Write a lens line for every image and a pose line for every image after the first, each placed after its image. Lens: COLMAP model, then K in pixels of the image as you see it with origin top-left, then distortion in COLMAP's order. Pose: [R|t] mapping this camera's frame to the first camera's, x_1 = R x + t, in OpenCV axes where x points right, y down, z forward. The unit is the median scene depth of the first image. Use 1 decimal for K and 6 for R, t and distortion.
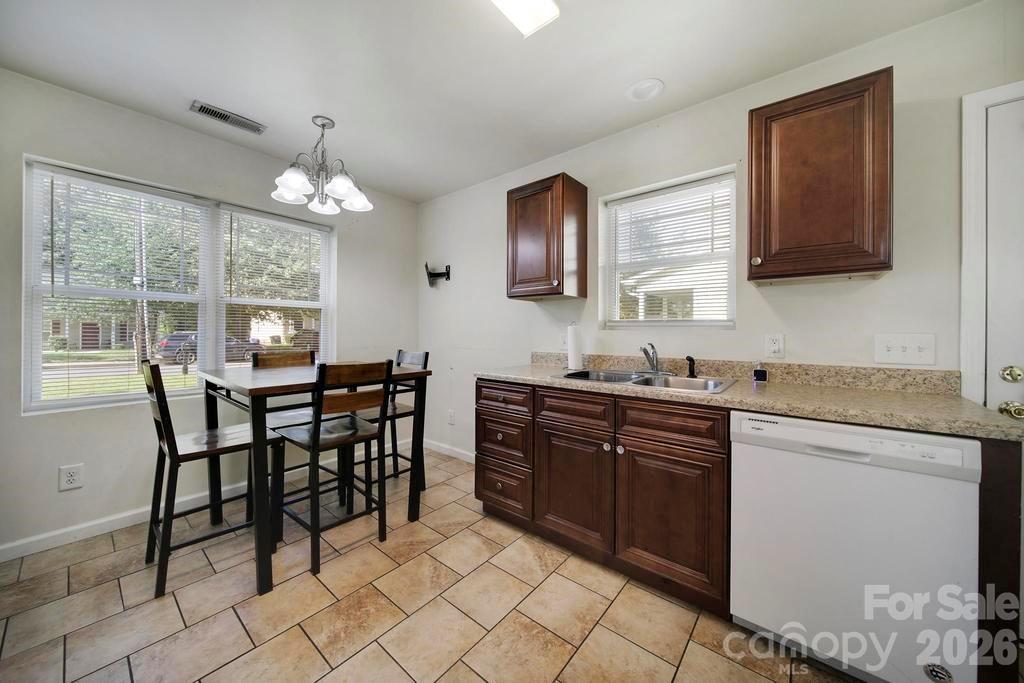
lens RADIAL K [[361.5, 0, 508.4], [0, 361.5, 336.3], [0, 0, 1]] dist [0.000673, -0.000077]
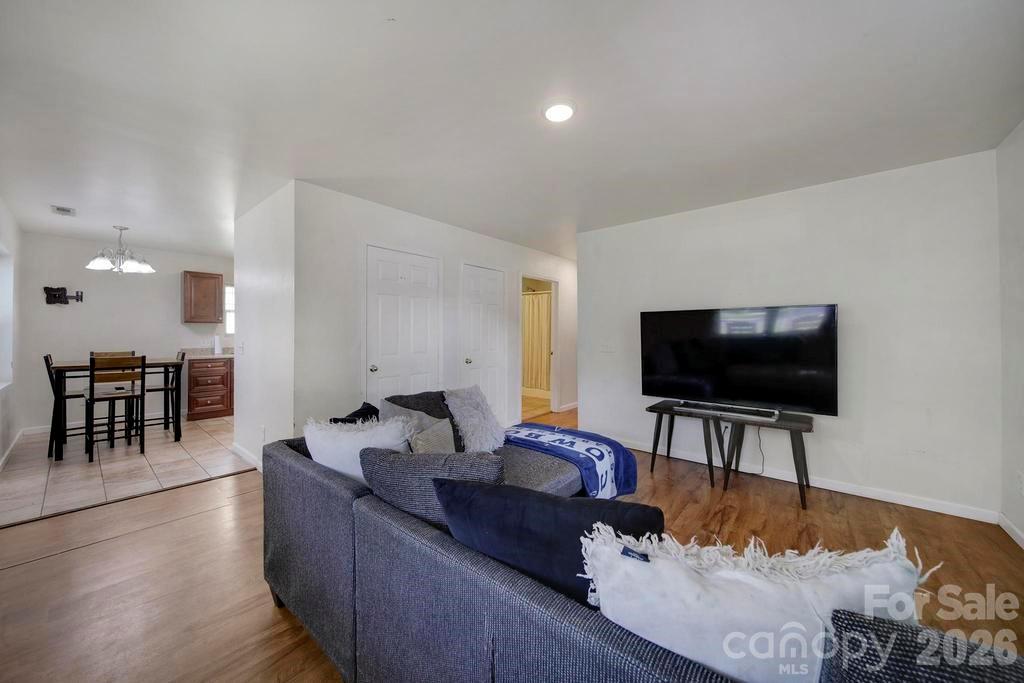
lens RADIAL K [[361.5, 0, 508.4], [0, 361.5, 336.3], [0, 0, 1]] dist [0.000673, -0.000077]
pose [[0.014424, -0.008234, 0.999862, -2.106625], [0.006982, 0.999943, 0.008134, -0.025873], [-0.999872, 0.006864, 0.014481, -0.955386]]
